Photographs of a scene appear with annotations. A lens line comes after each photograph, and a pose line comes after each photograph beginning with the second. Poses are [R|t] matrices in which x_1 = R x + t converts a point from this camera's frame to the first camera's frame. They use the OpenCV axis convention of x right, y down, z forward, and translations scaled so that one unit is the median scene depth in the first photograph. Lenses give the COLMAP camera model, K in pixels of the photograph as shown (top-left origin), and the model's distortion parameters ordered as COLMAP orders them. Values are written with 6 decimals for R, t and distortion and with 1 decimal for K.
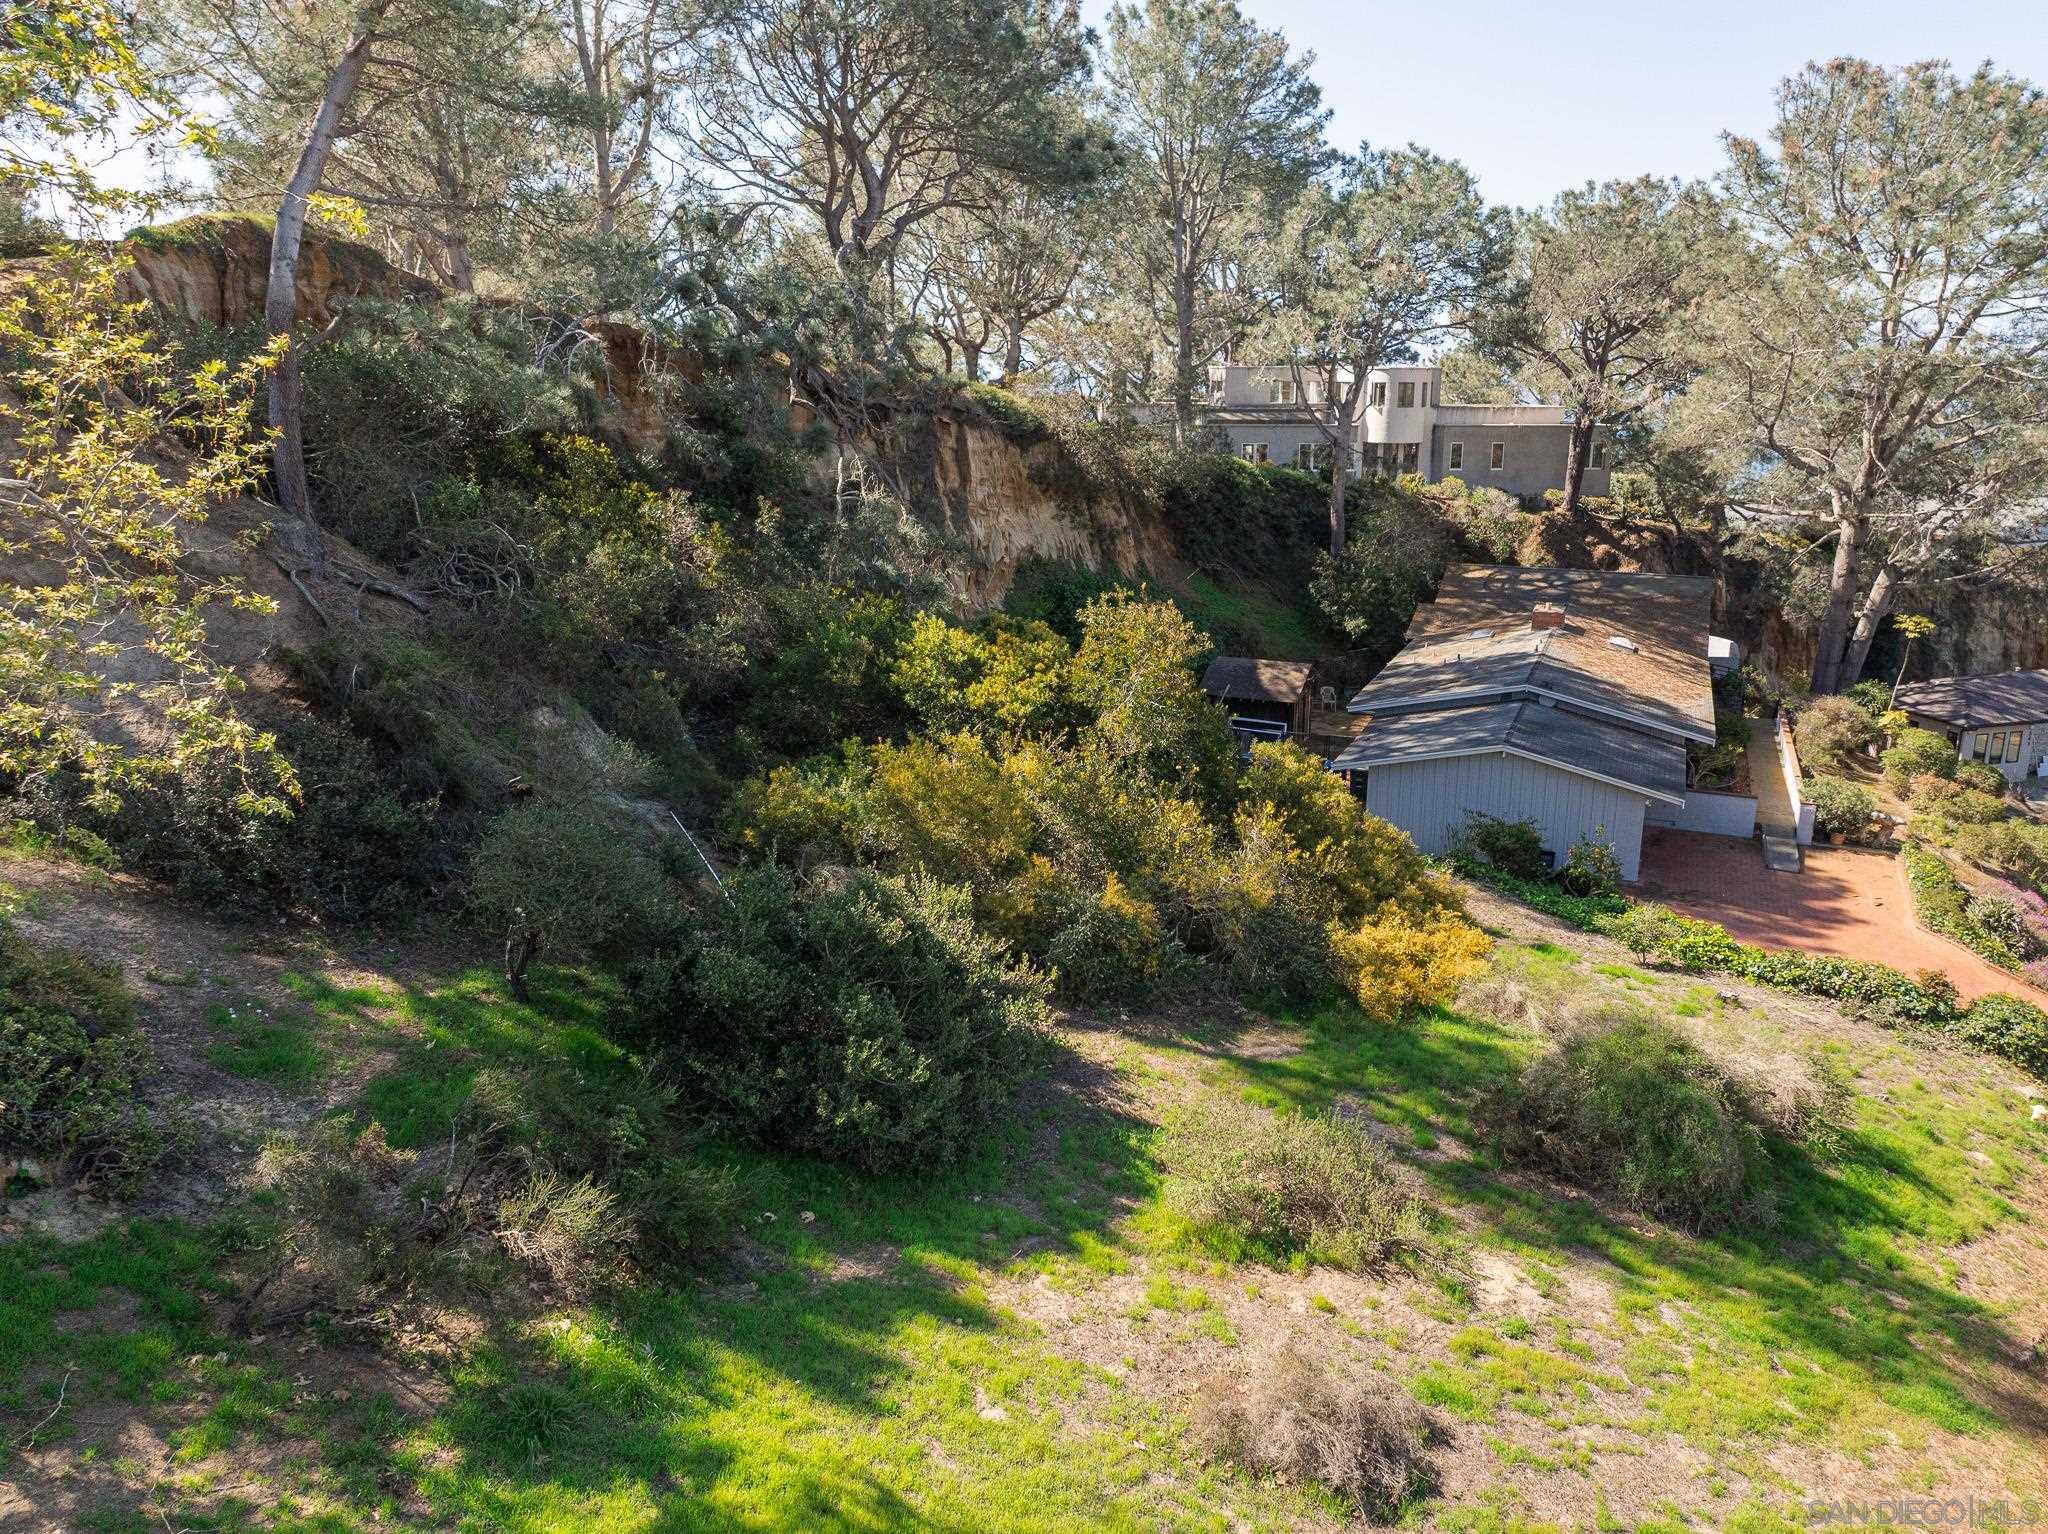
lens RADIAL K [[1448.0, 0, 1033.4], [0, 1448.0, 768.3], [0, 0, 1]] dist [-0.047778, 0.021714]
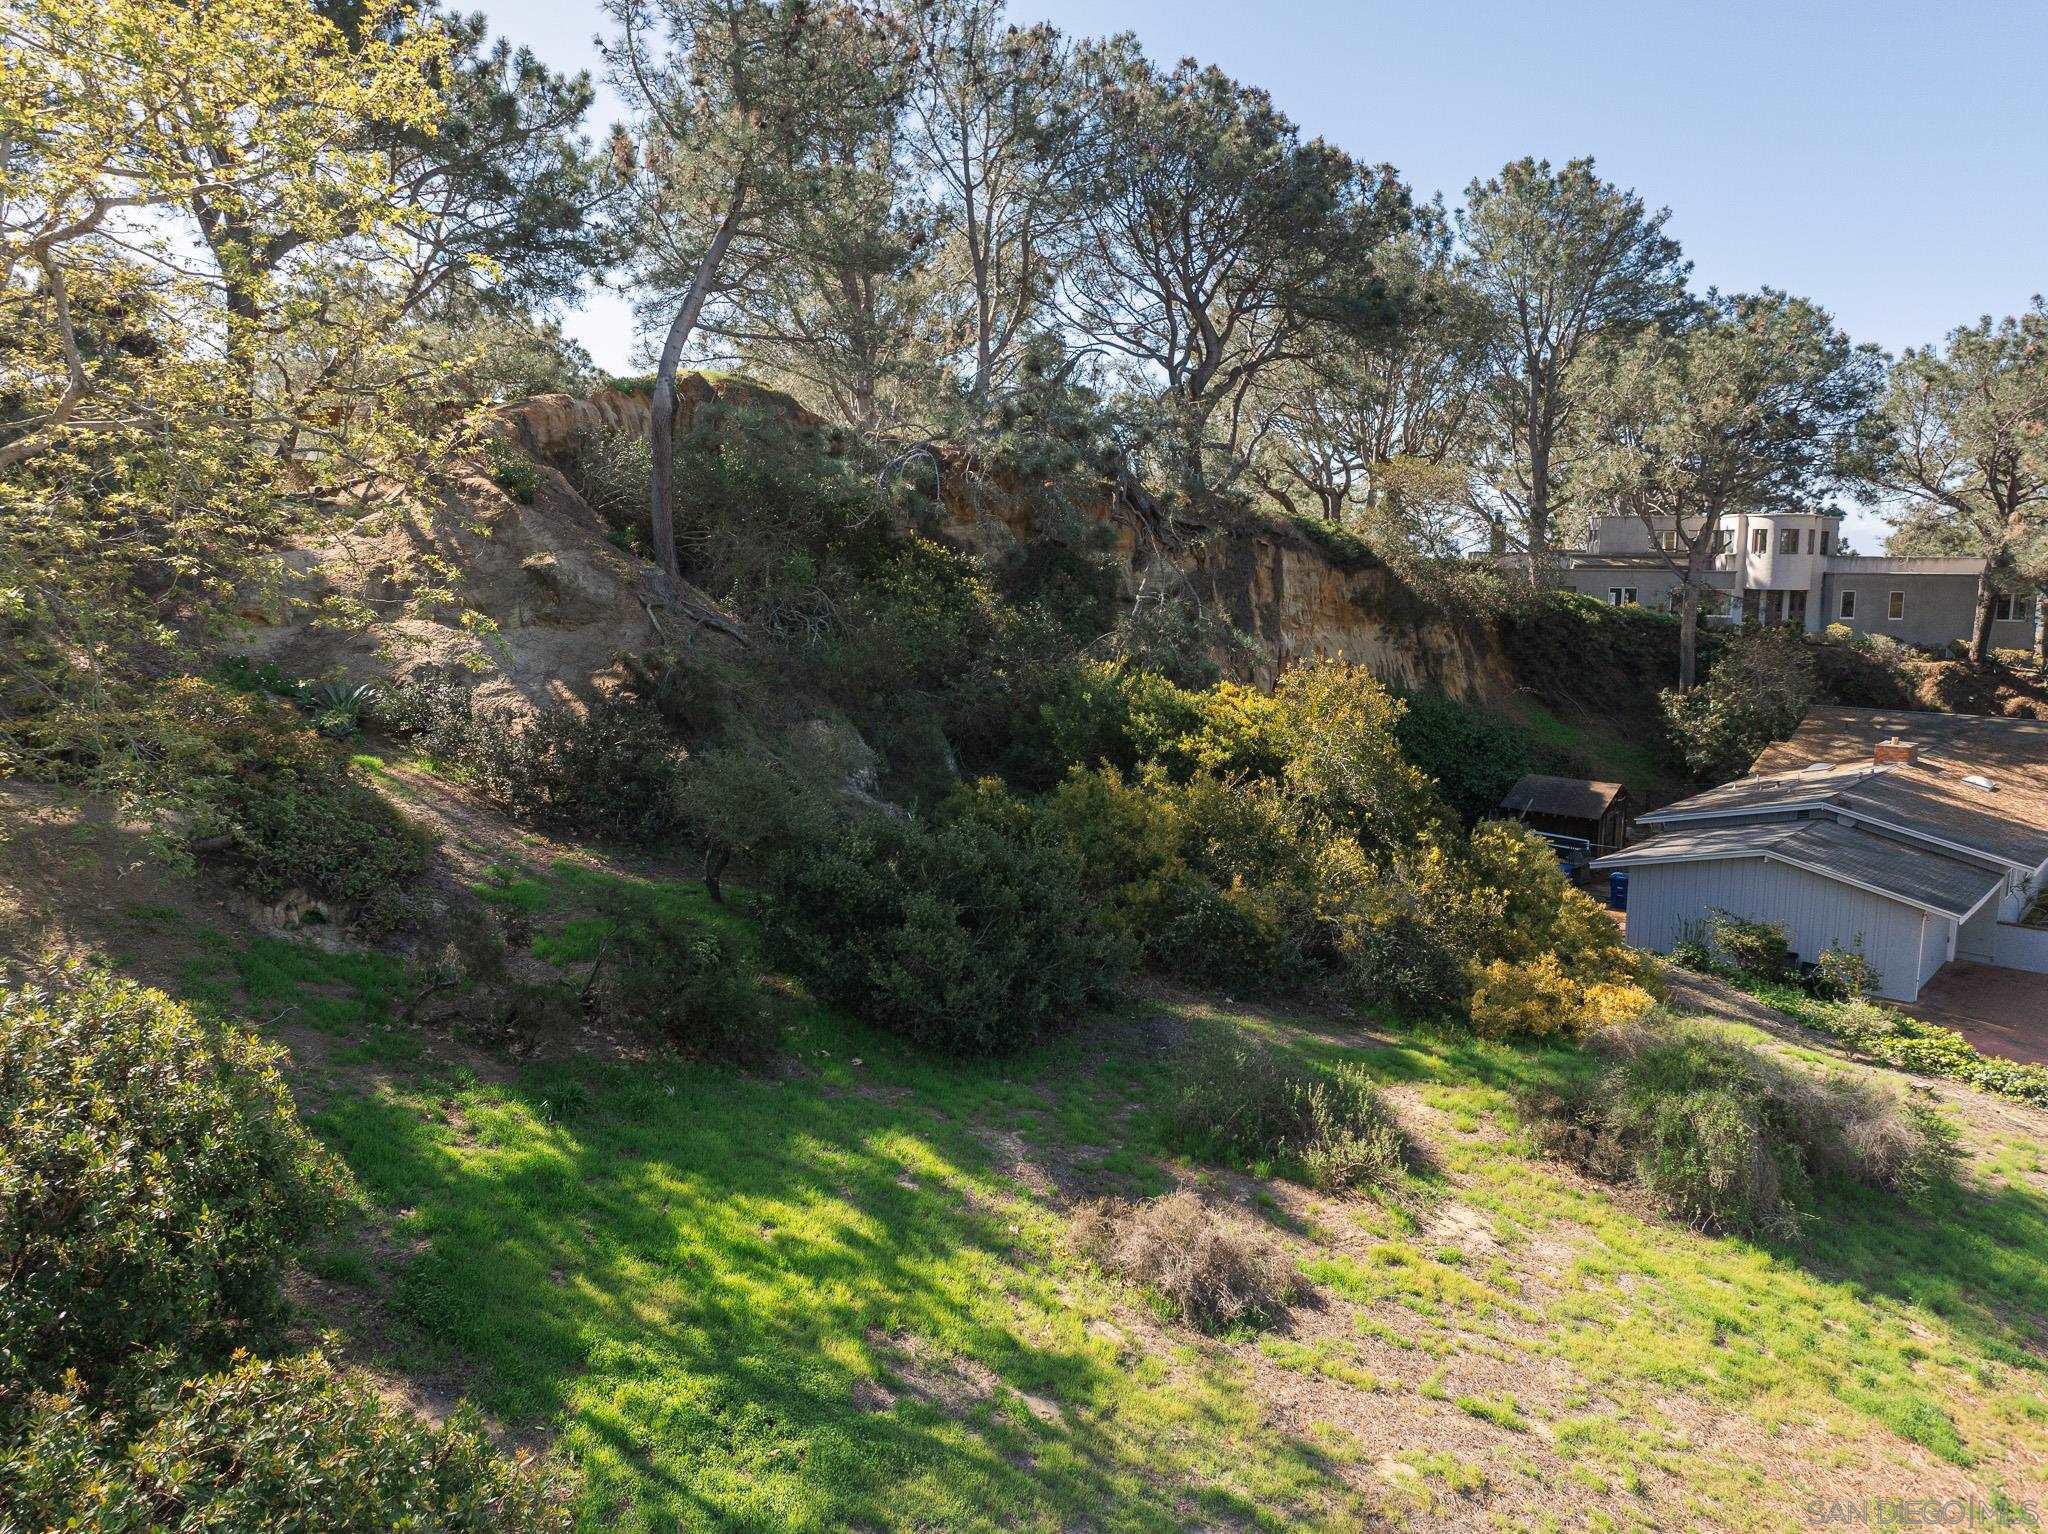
lens RADIAL K [[1448.0, 0, 1074.8], [0, 1448.0, 780.9], [0, 0, 1]] dist [-0.047778, 0.021714]
pose [[0.943516, 0.051073, -0.327366, 0.163042], [-0.093848, 0.988780, -0.116221, 0.077323], [0.317757, 0.140379, 0.937723, -0.055705]]
